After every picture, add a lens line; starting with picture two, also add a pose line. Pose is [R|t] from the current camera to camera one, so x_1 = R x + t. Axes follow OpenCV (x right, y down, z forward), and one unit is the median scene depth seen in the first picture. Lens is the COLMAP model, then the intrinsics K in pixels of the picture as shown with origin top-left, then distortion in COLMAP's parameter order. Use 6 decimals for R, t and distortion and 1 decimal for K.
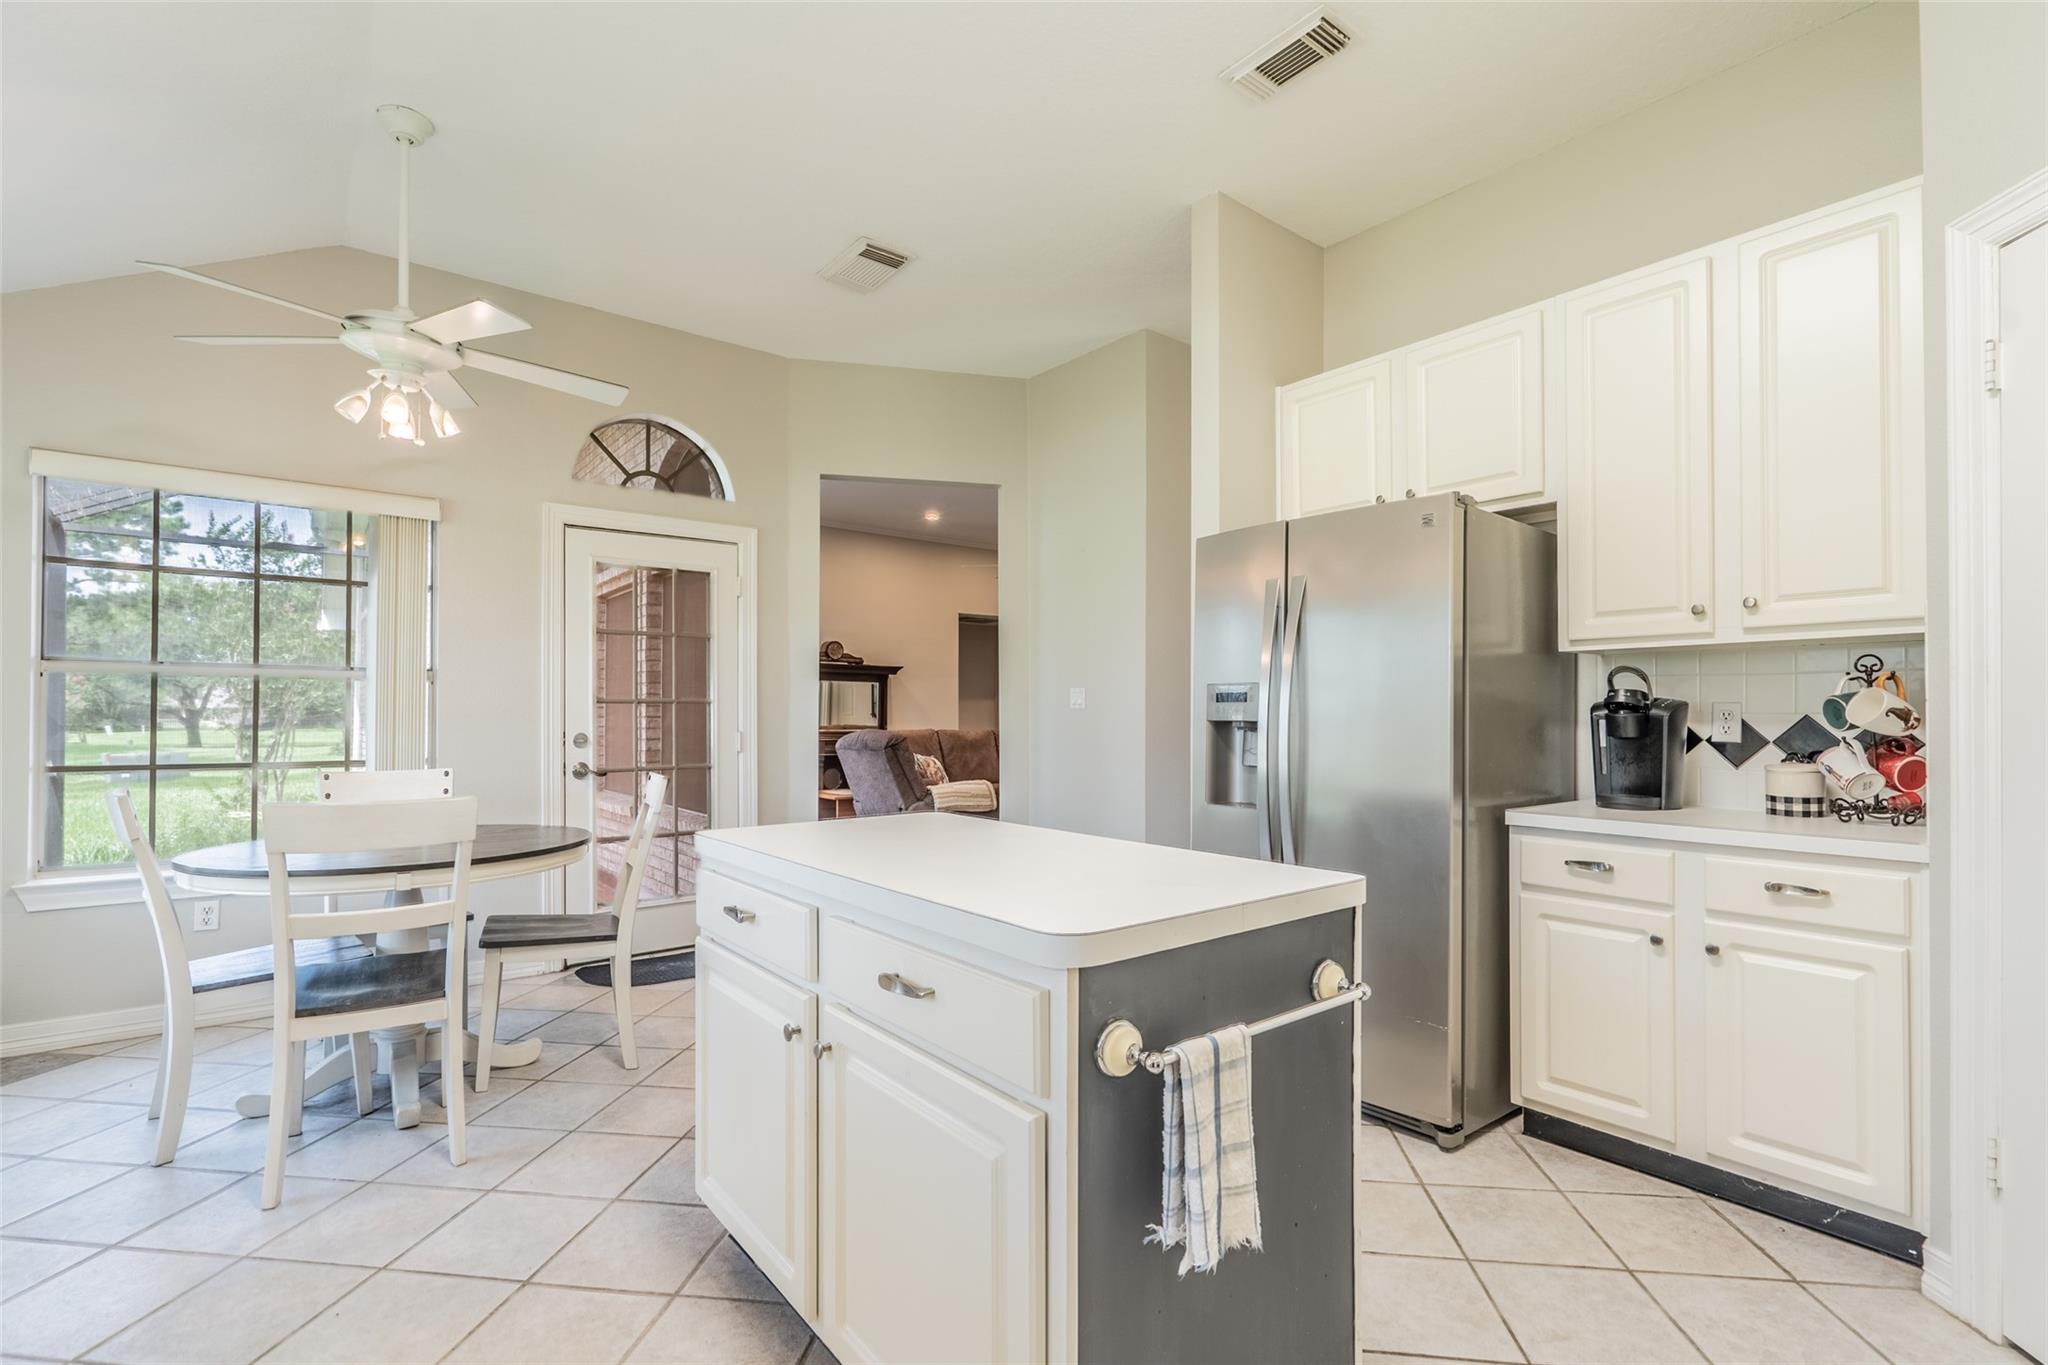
lens RADIAL K [[925.7, 0, 1024.9], [0, 925.7, 698.7], [0, 0, 1]] dist [-0.012190, 0.002145]
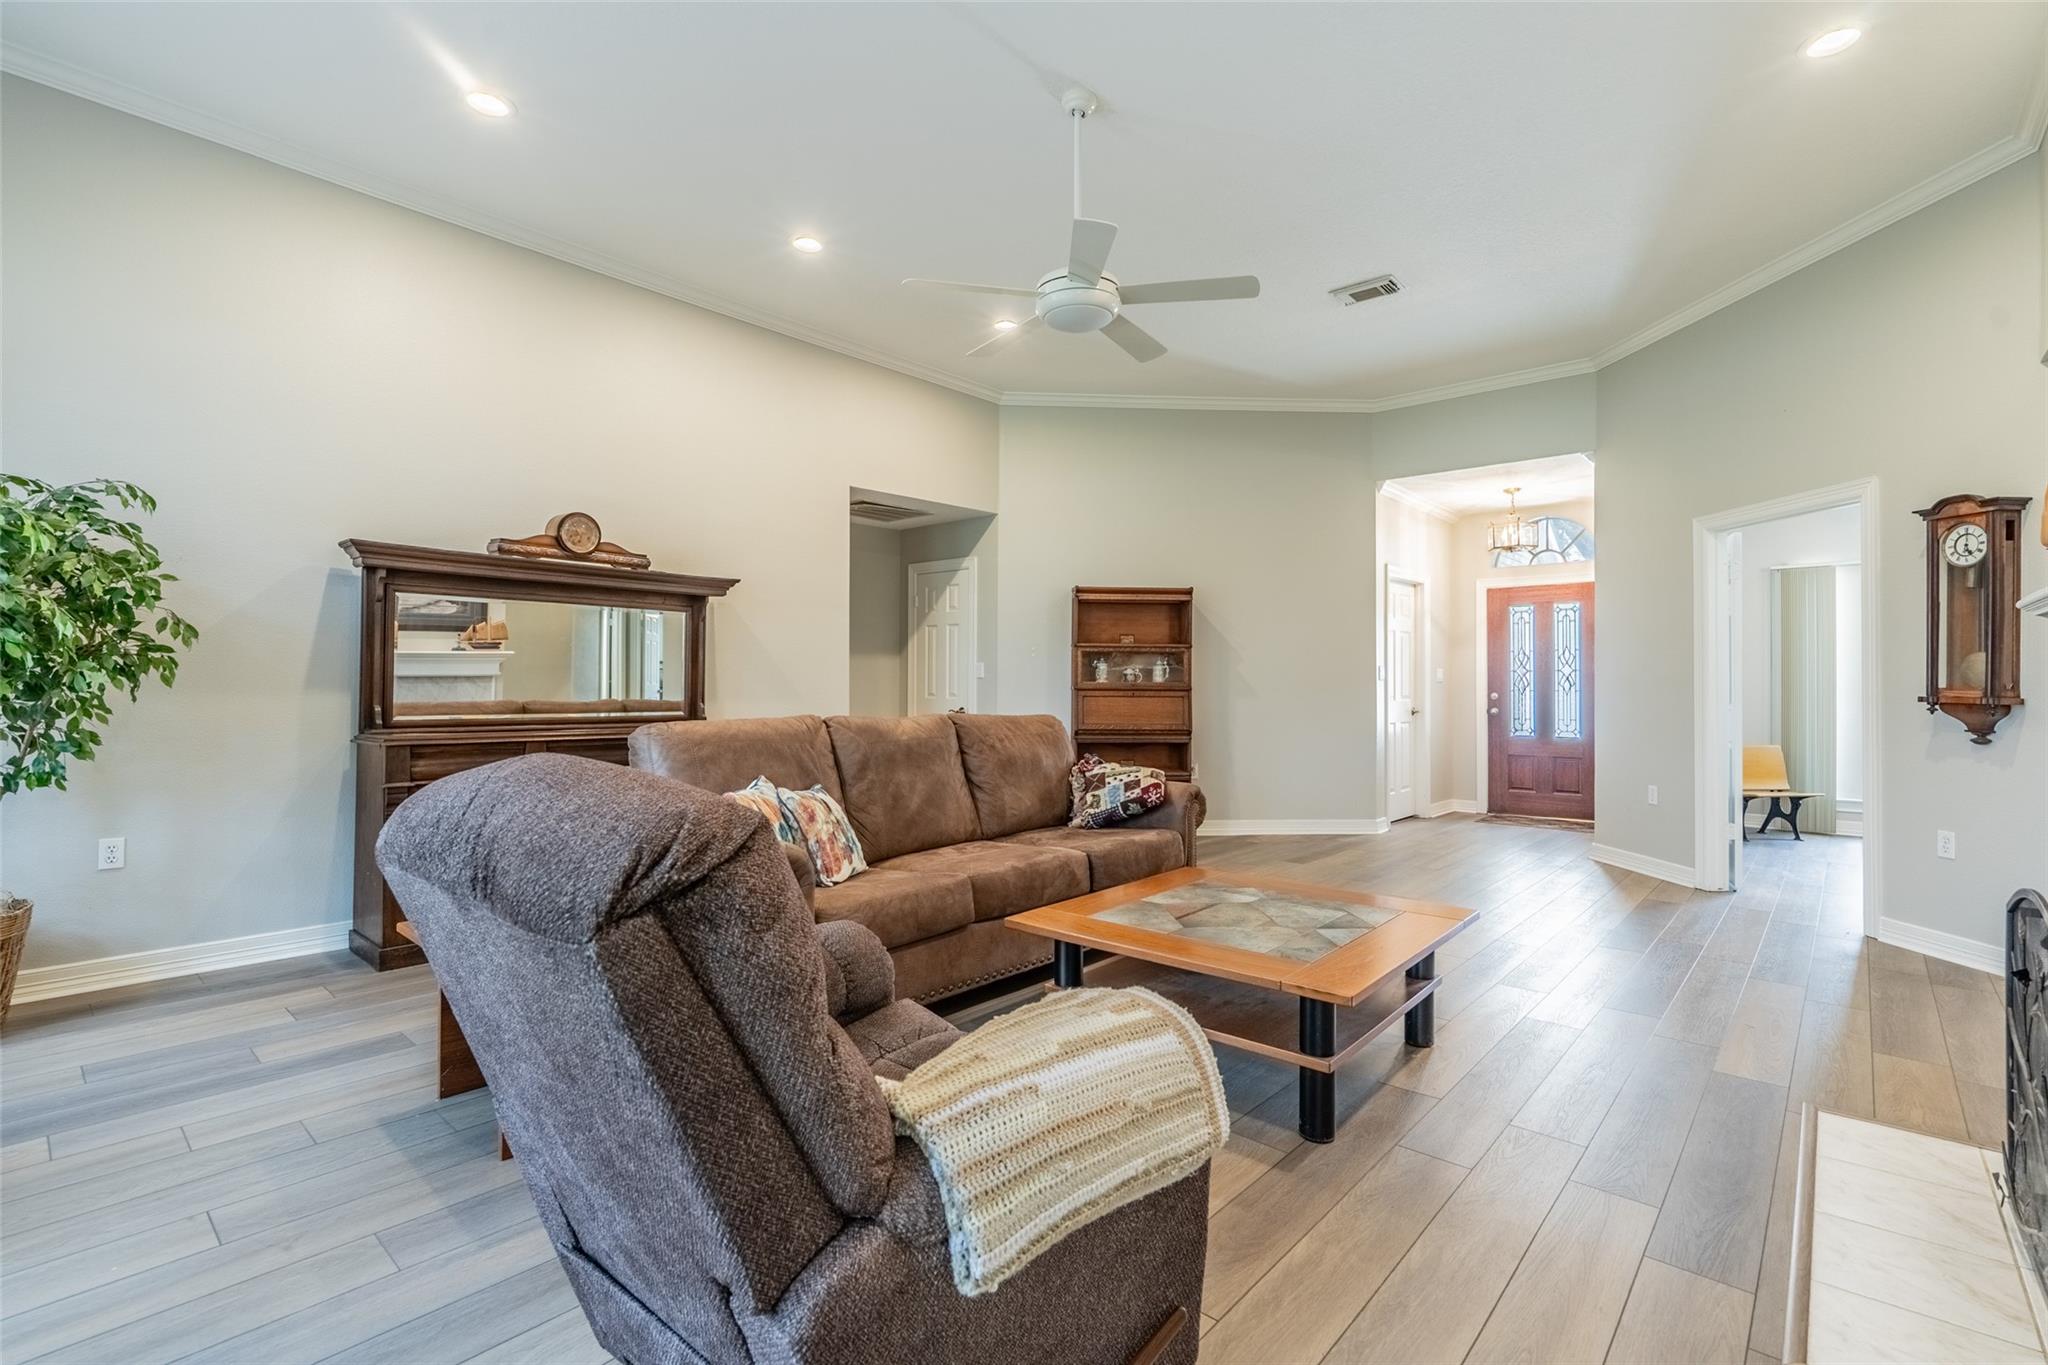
lens RADIAL K [[925.7, 0, 1024.8], [0, 925.7, 682.4], [0, 0, 1]] dist [-0.012190, 0.002145]
pose [[0.985979, 0.001131, 0.166866, -0.077017], [-0.002796, 0.999949, 0.009739, 0.013459], [-0.166846, -0.010068, 0.985932, 0.584085]]
